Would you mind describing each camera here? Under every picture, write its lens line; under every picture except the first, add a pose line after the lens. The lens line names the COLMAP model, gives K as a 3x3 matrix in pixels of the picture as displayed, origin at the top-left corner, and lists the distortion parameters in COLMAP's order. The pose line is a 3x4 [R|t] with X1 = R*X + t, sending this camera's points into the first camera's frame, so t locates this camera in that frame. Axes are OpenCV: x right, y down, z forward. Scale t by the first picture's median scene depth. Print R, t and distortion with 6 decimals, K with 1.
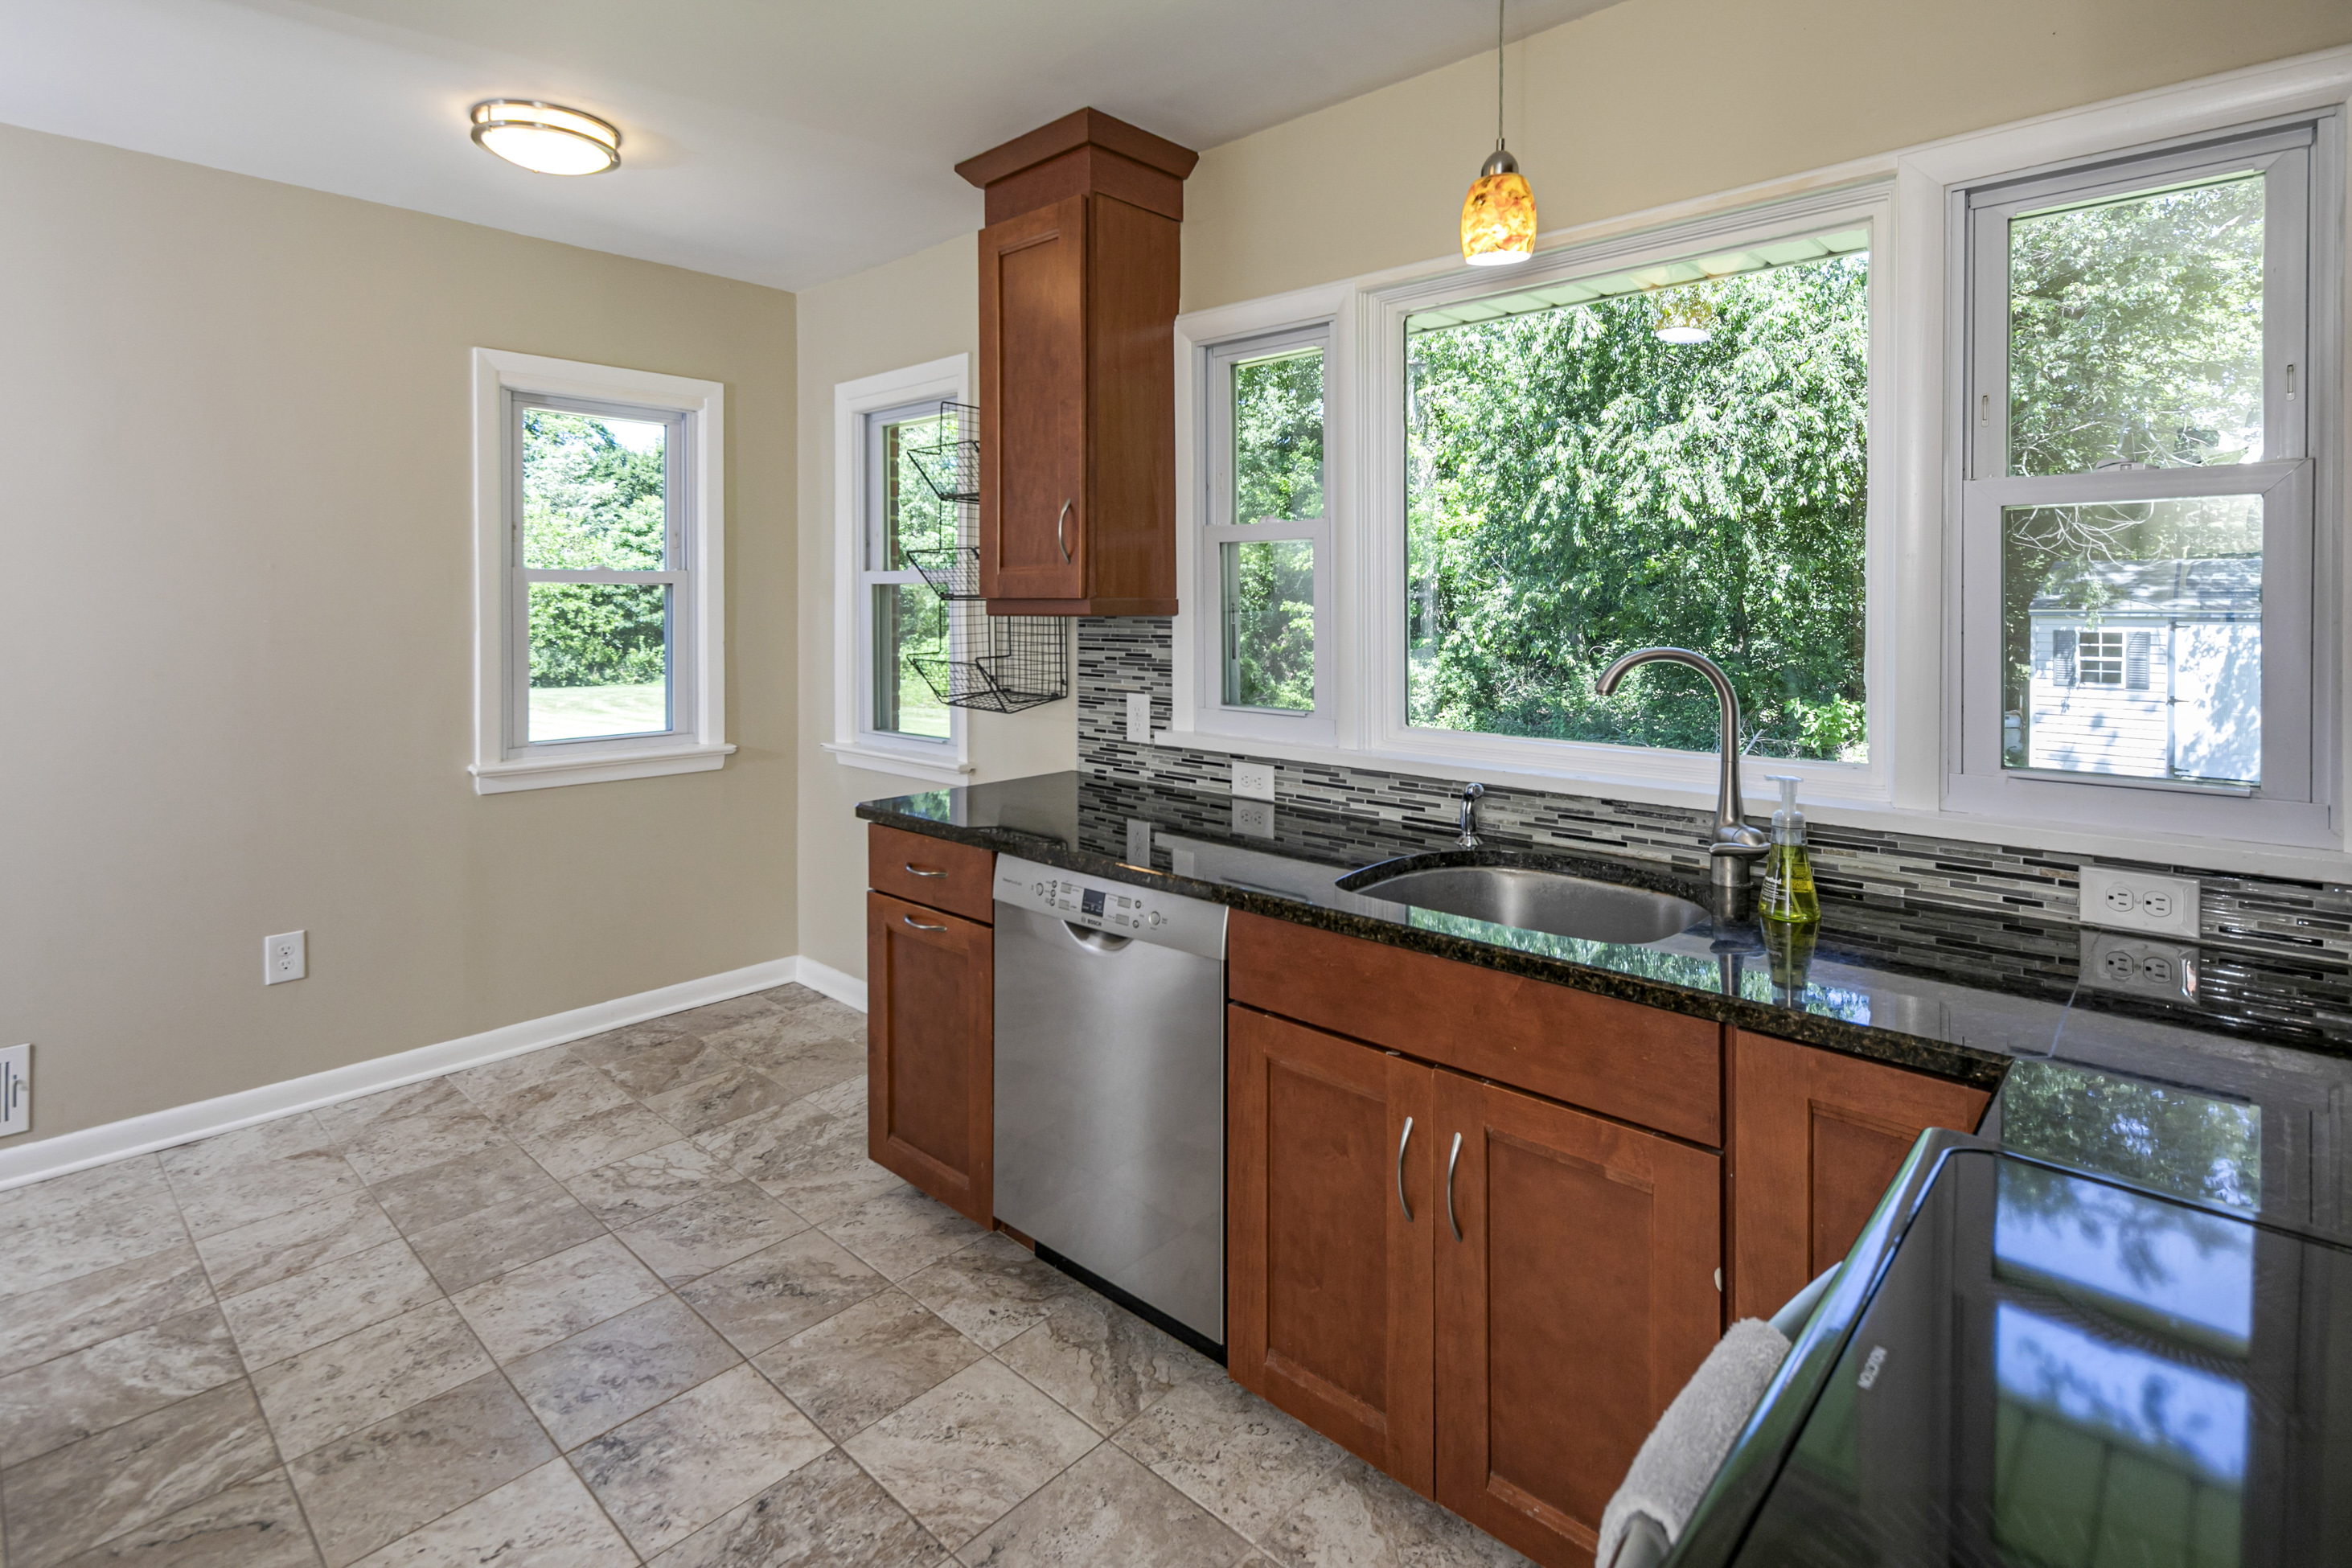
lens RADIAL K [[1150.9, 0, 1153.9], [0, 1150.9, 611.8], [0, 0, 1]] dist [0.011070, -0.006855]
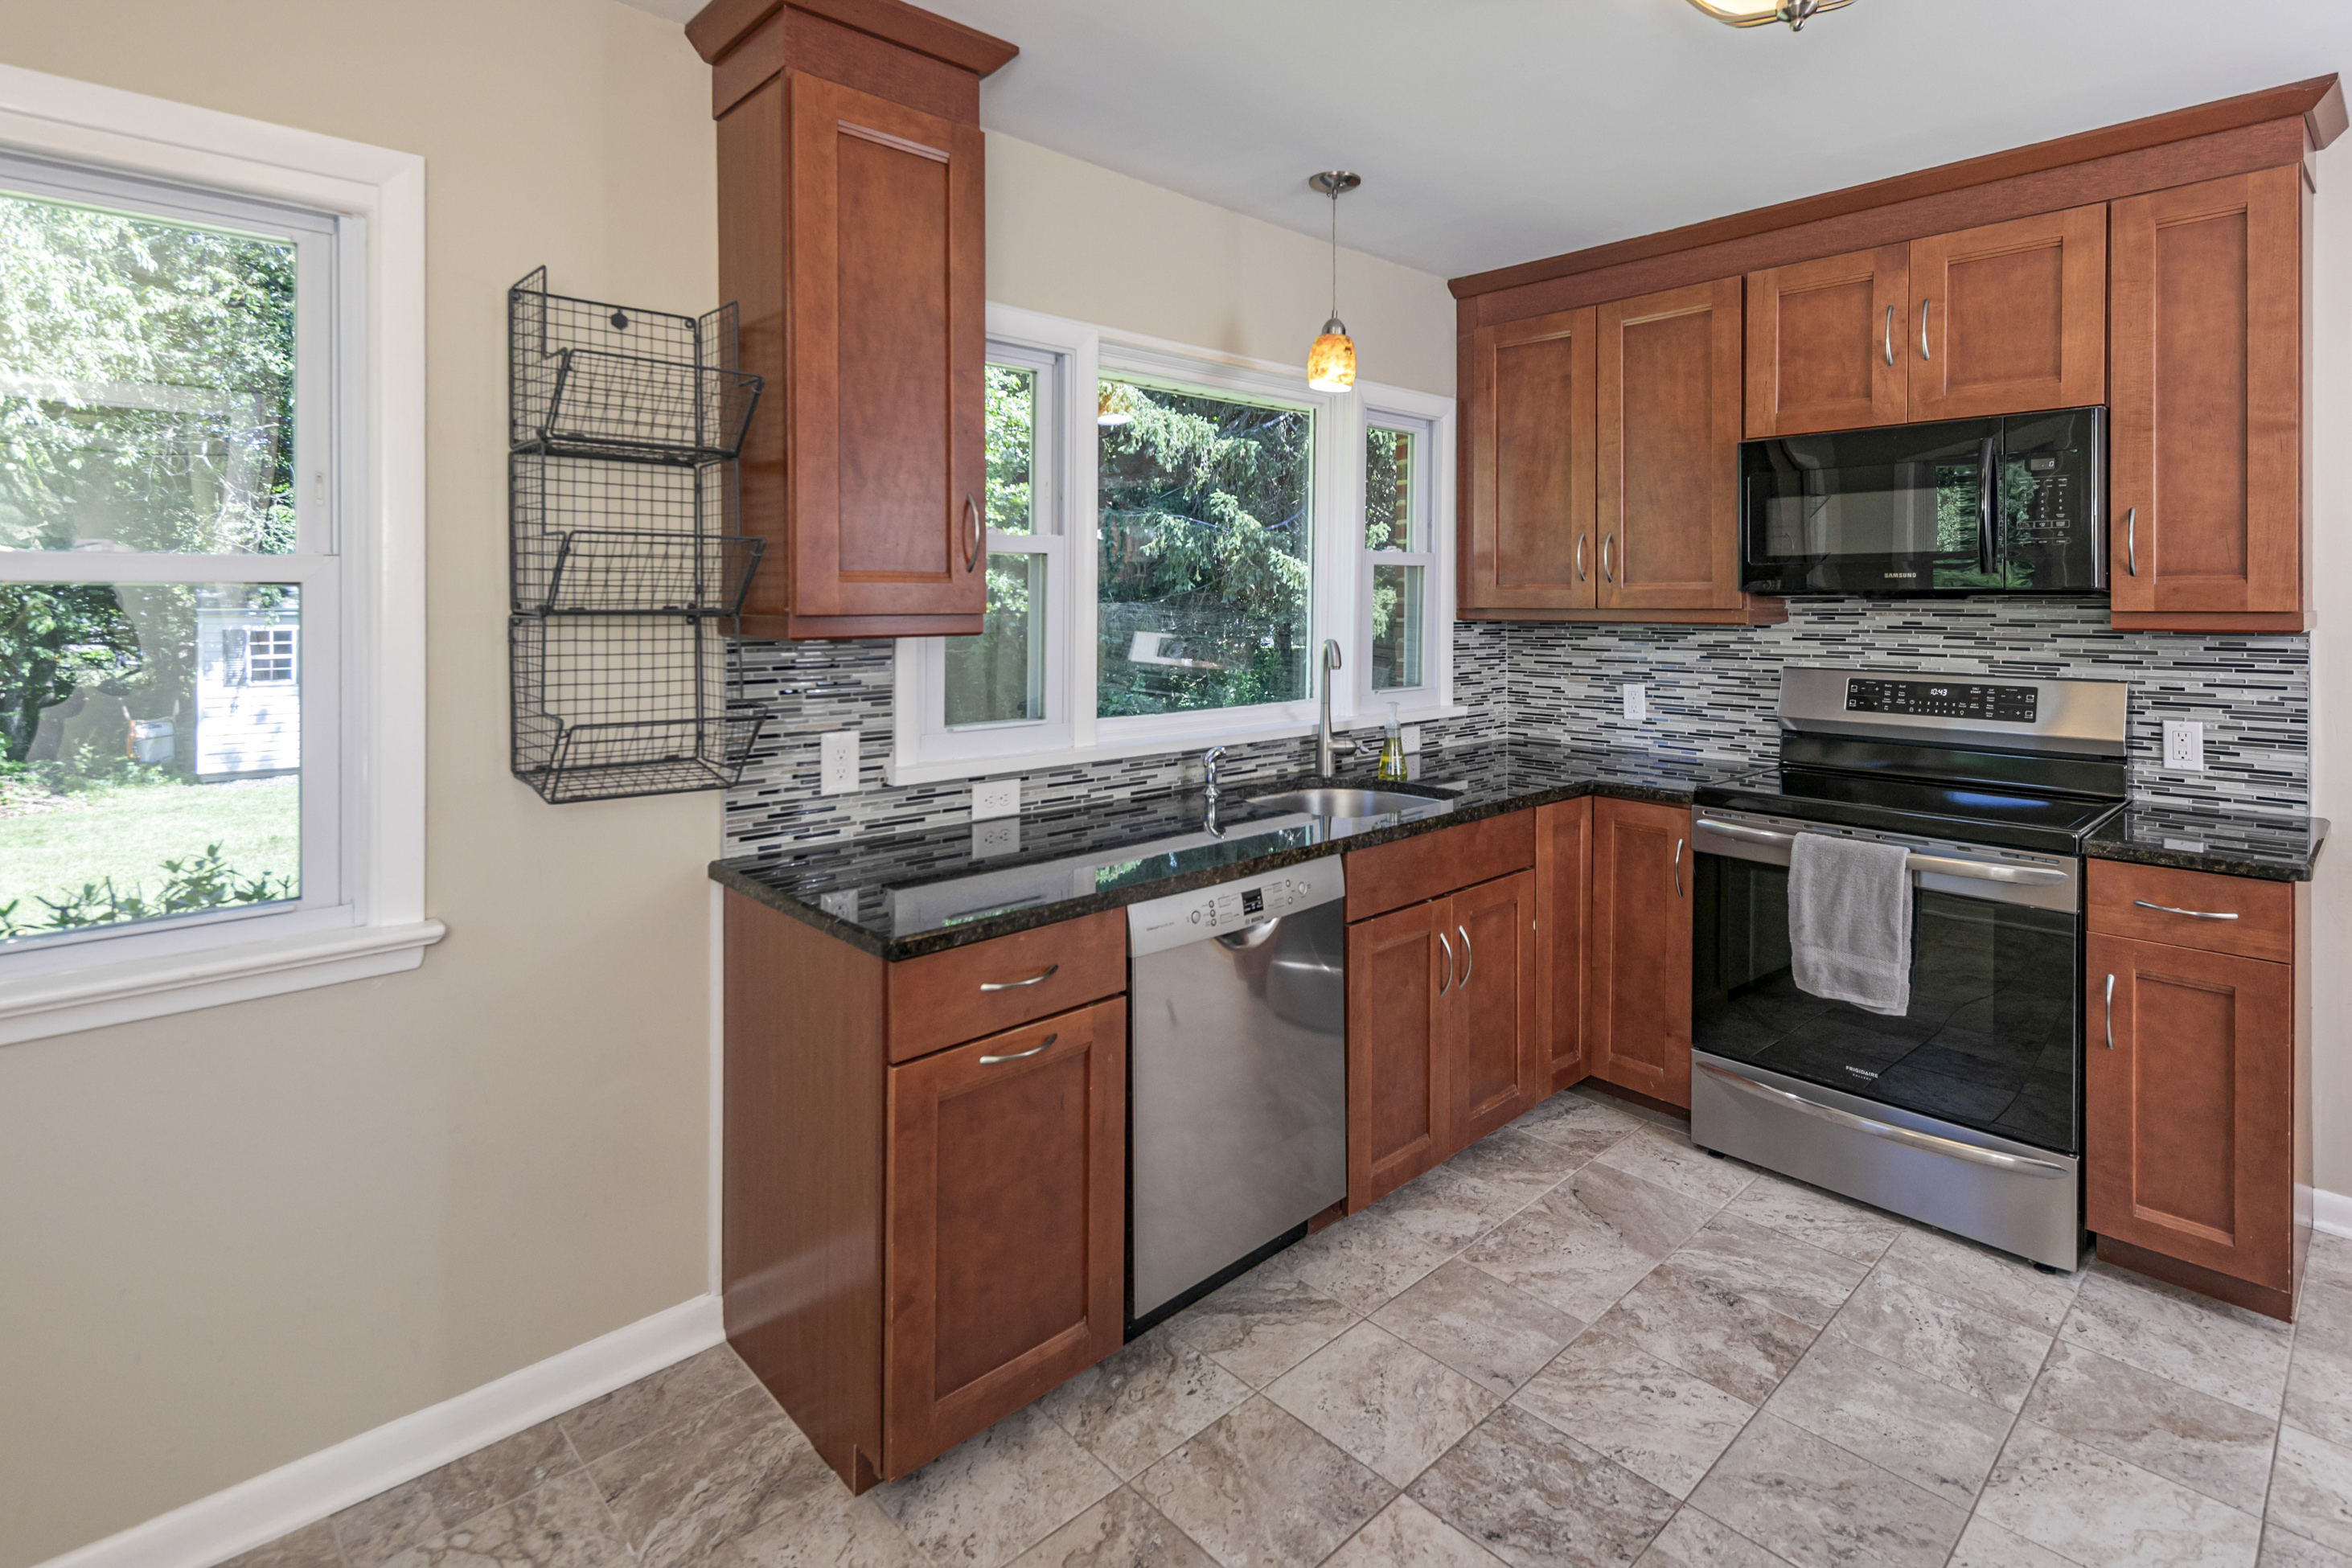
lens RADIAL K [[1150.9, 0, 1196.0], [0, 1150.9, 608.0], [0, 0, 1]] dist [0.011070, -0.006855]
pose [[0.047020, -0.008381, 0.998859, -0.860532], [0.007833, 0.999937, 0.008022, -0.020191], [-0.998863, 0.007447, 0.047083, 0.775573]]
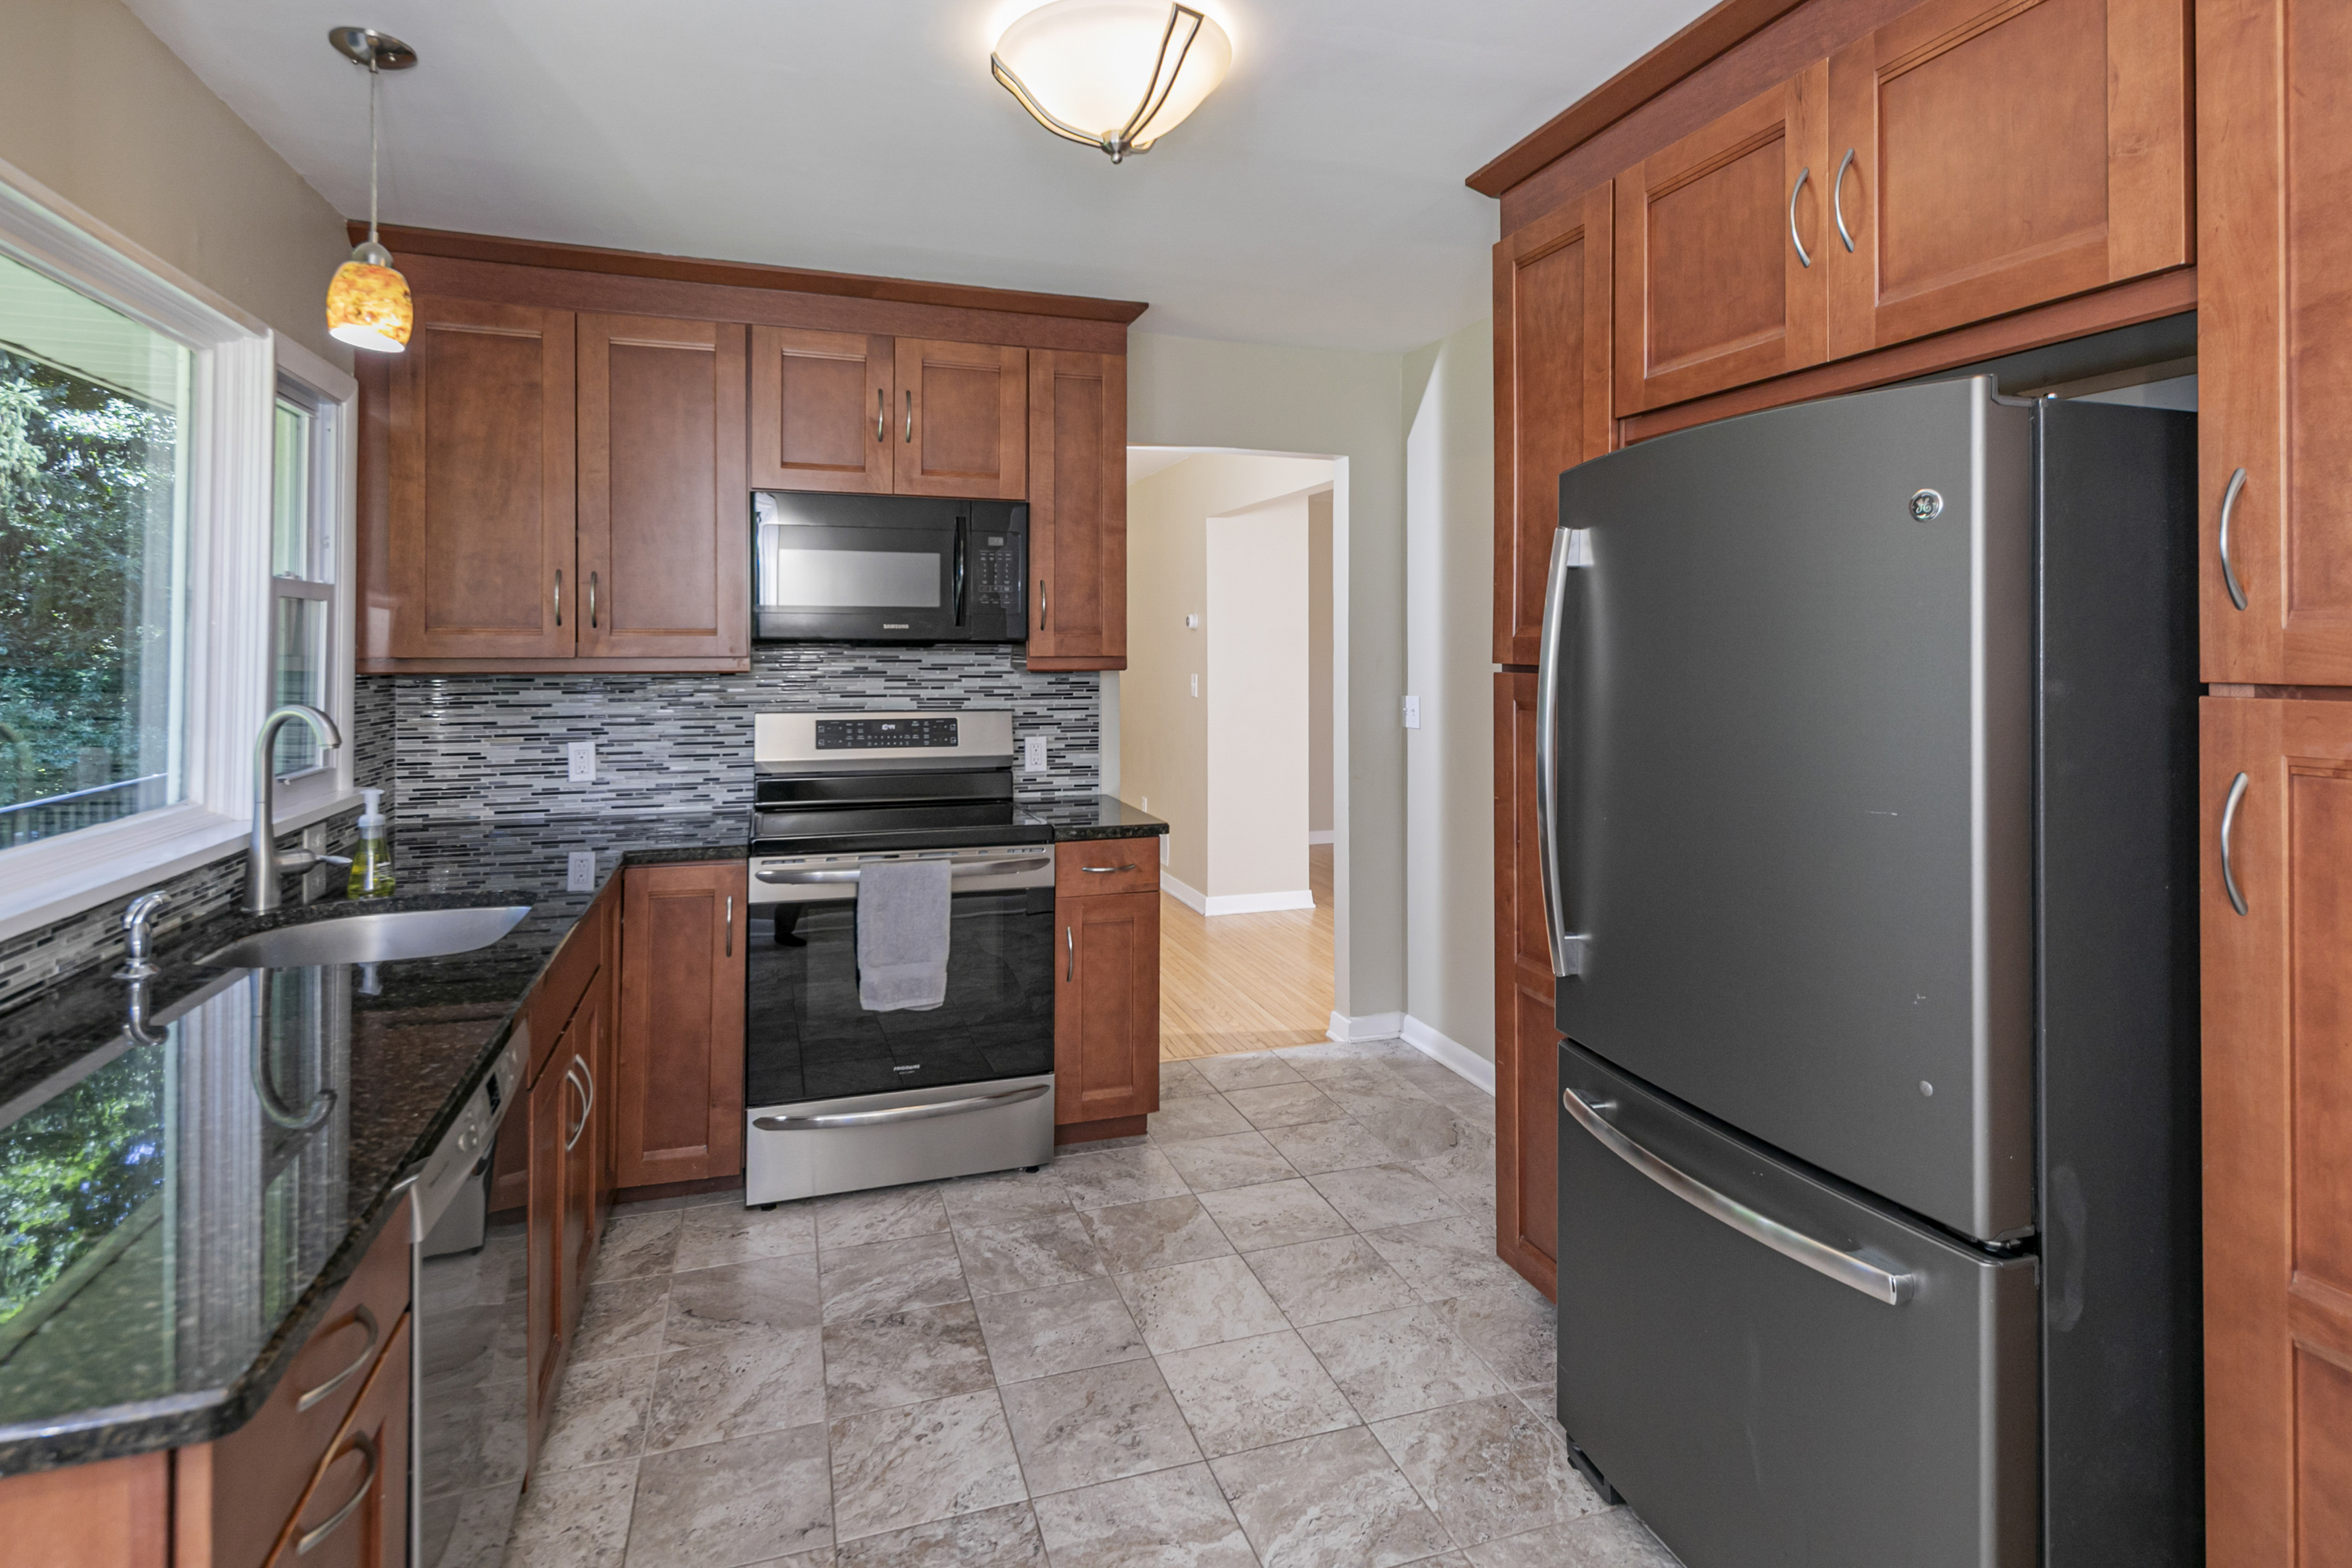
lens RADIAL K [[1150.9, 0, 1152.1], [0, 1150.9, 646.8], [0, 0, 1]] dist [0.011070, -0.006855]
pose [[-0.883135, -0.002632, 0.469112, -0.582584], [0.001318, 0.999966, 0.008090, -0.024828], [-0.469118, 0.007763, -0.883102, 1.115043]]
